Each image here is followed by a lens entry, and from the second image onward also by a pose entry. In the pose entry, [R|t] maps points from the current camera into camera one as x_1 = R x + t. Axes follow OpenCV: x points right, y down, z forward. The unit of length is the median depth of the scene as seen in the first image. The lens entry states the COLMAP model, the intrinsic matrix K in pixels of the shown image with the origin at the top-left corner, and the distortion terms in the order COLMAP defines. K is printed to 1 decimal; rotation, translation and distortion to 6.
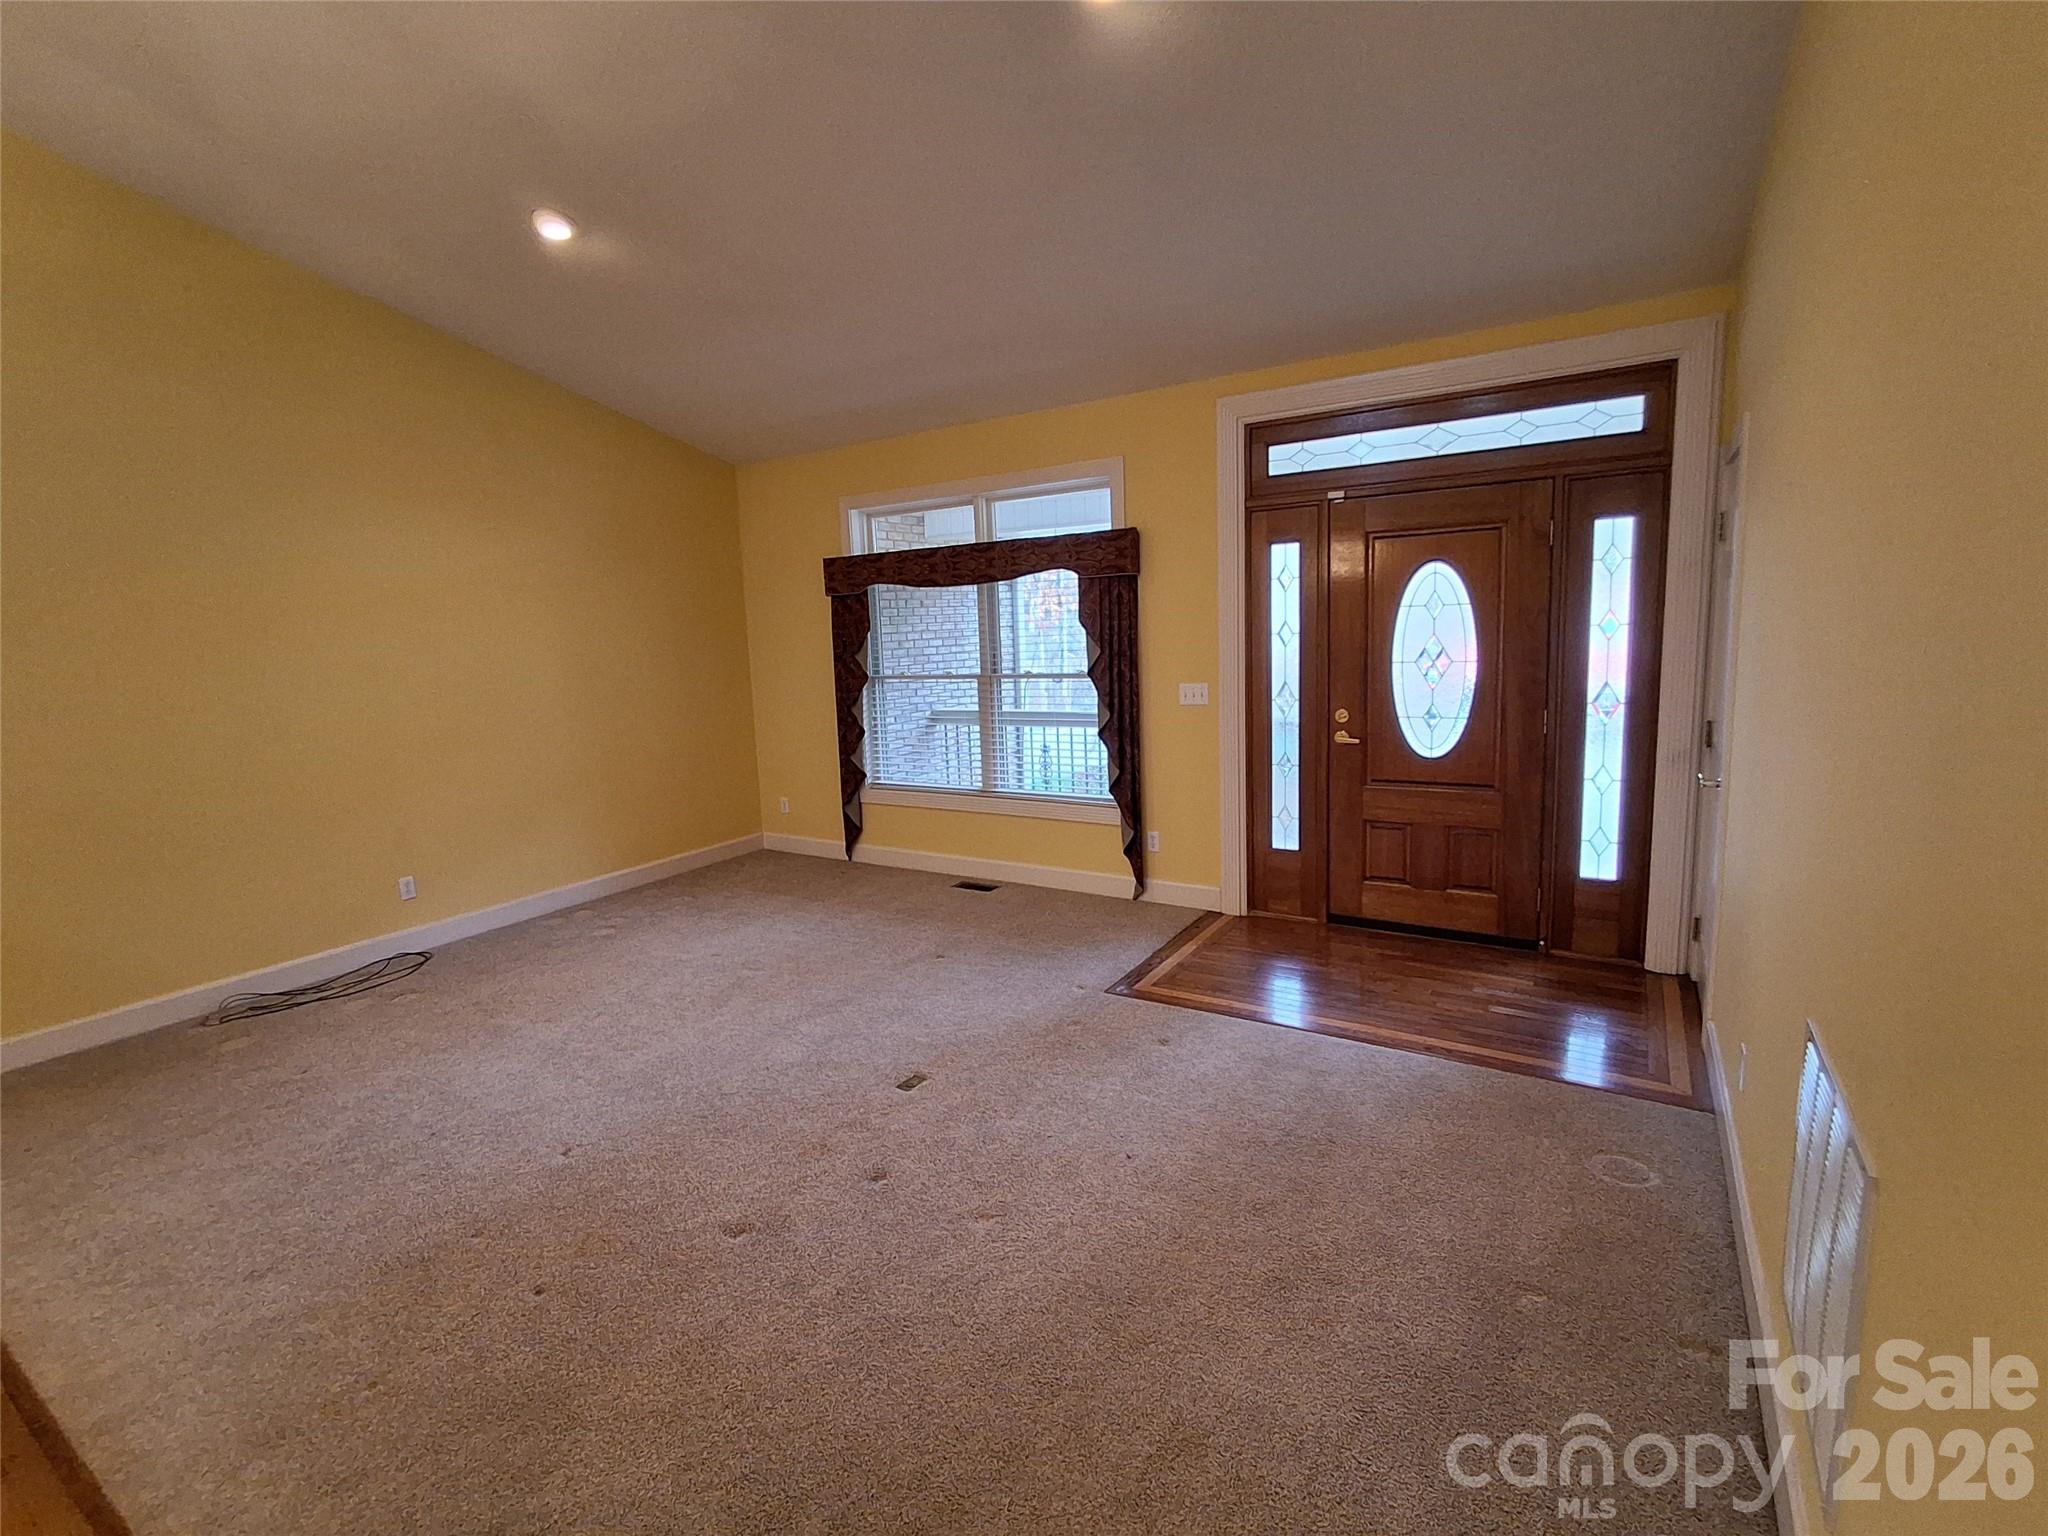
lens RADIAL K [[936.9, 0, 1030.9], [0, 936.9, 763.8], [0, 0, 1]] dist [-0.012379, 0.008516]
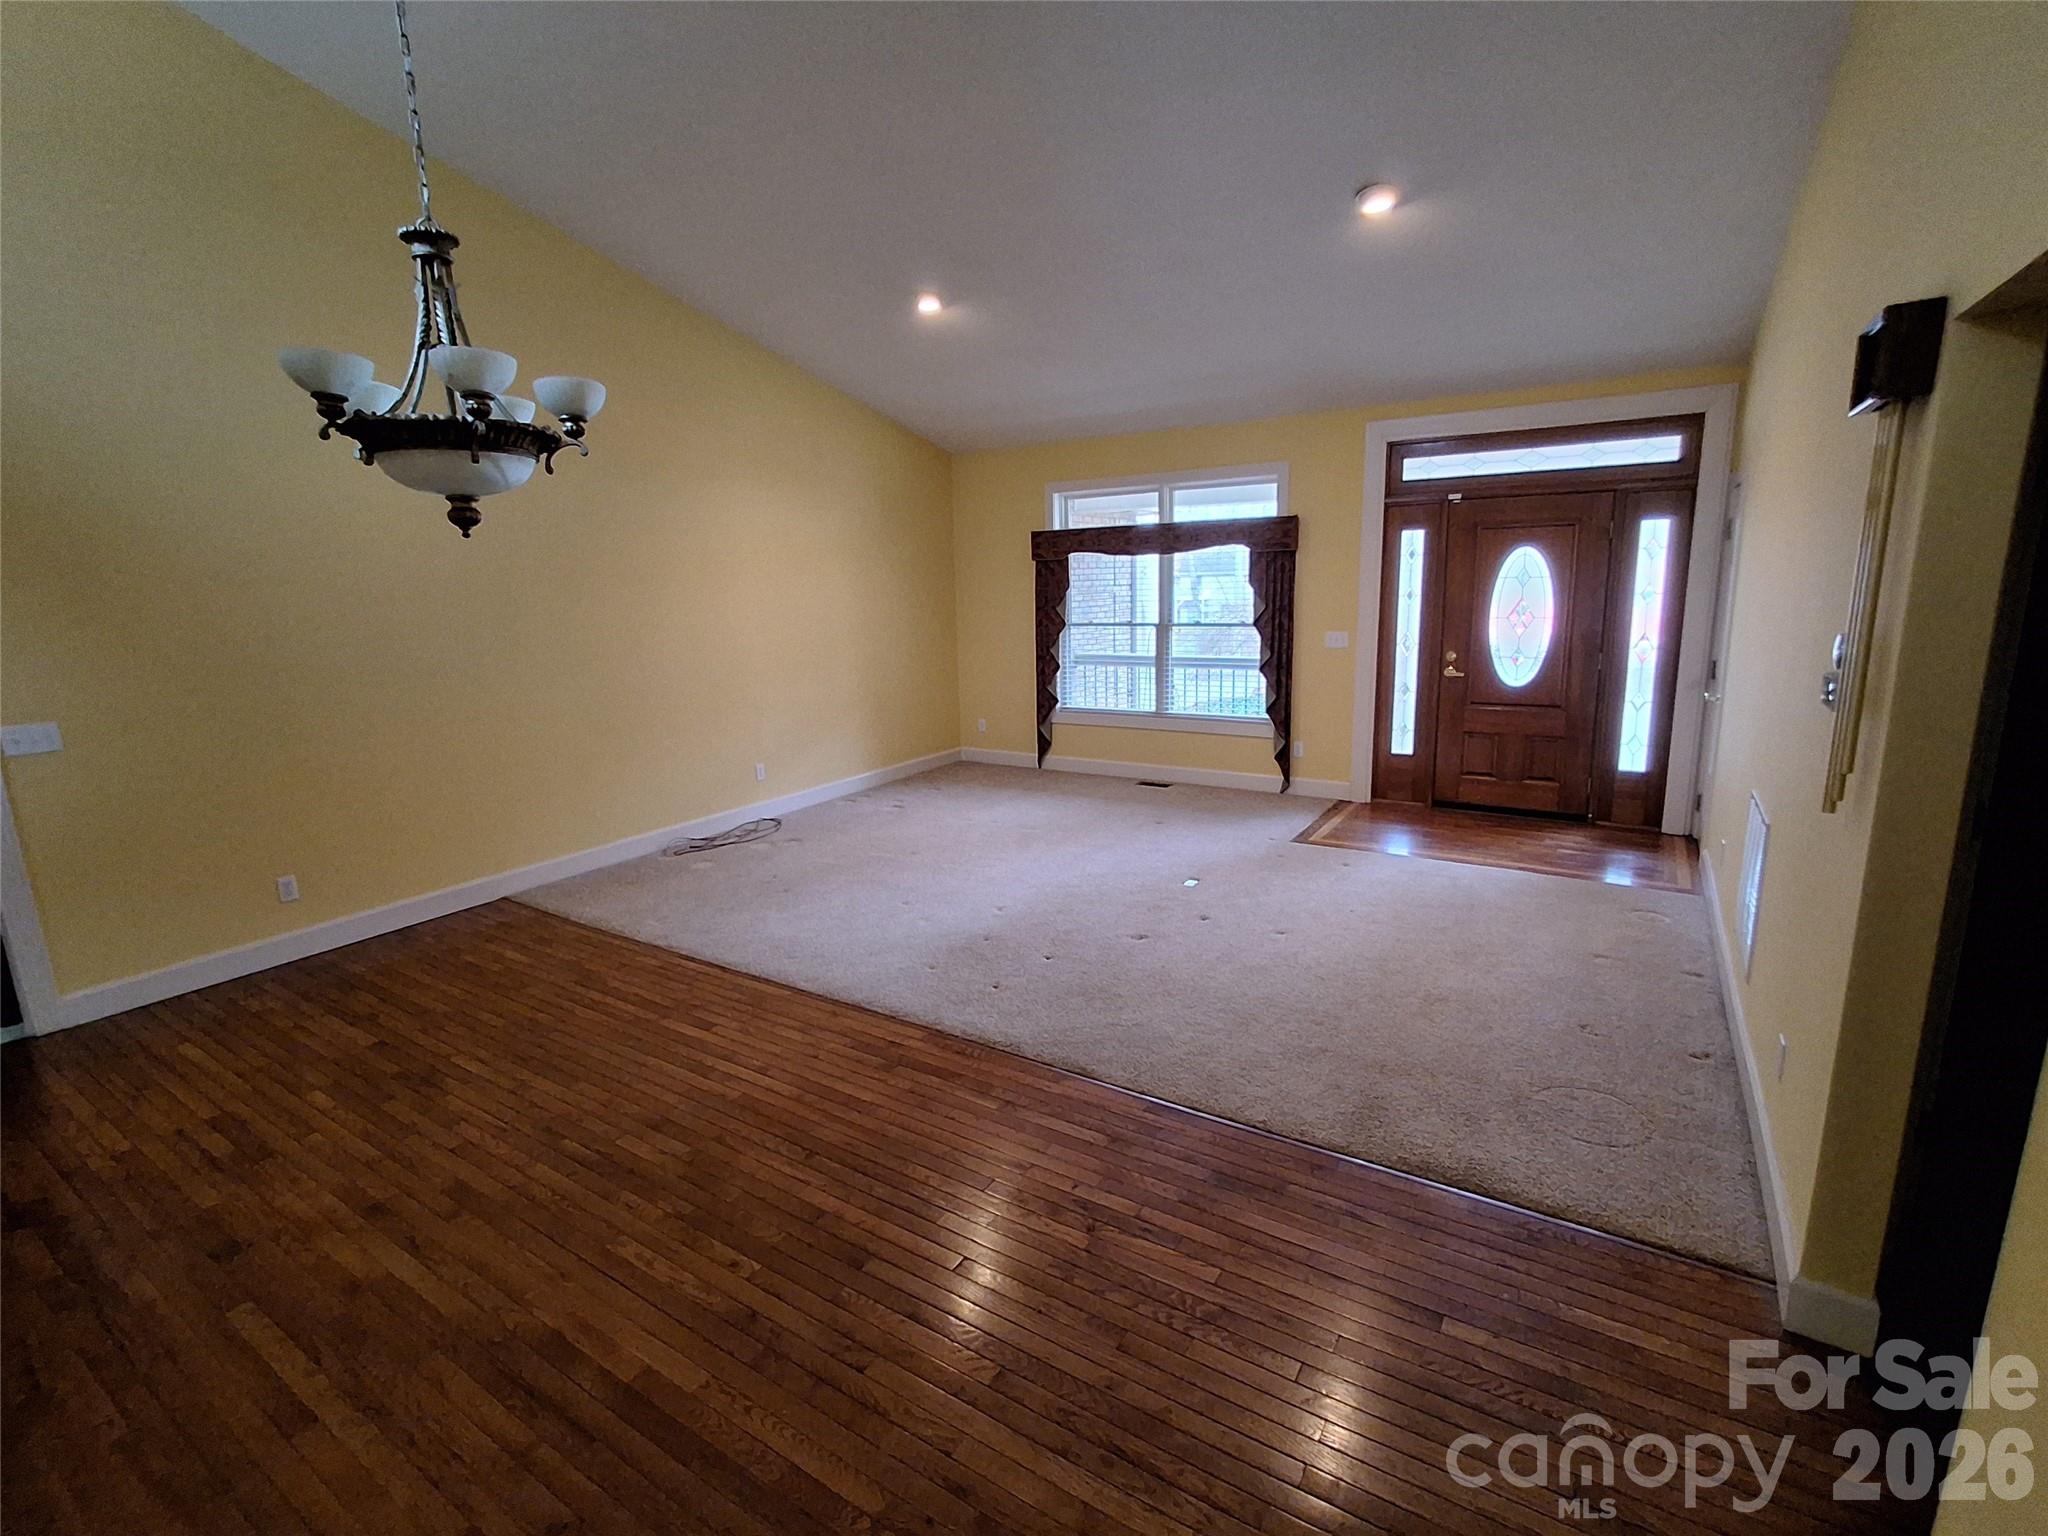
lens RADIAL K [[936.9, 0, 1030.9], [0, 936.9, 763.8], [0, 0, 1]] dist [-0.012379, 0.008516]
pose [[0.999851, 0.016658, -0.004450, -0.270518], [-0.016436, 0.998806, 0.046009, 0.052356], [0.005211, -0.045929, 0.998931, -0.382592]]
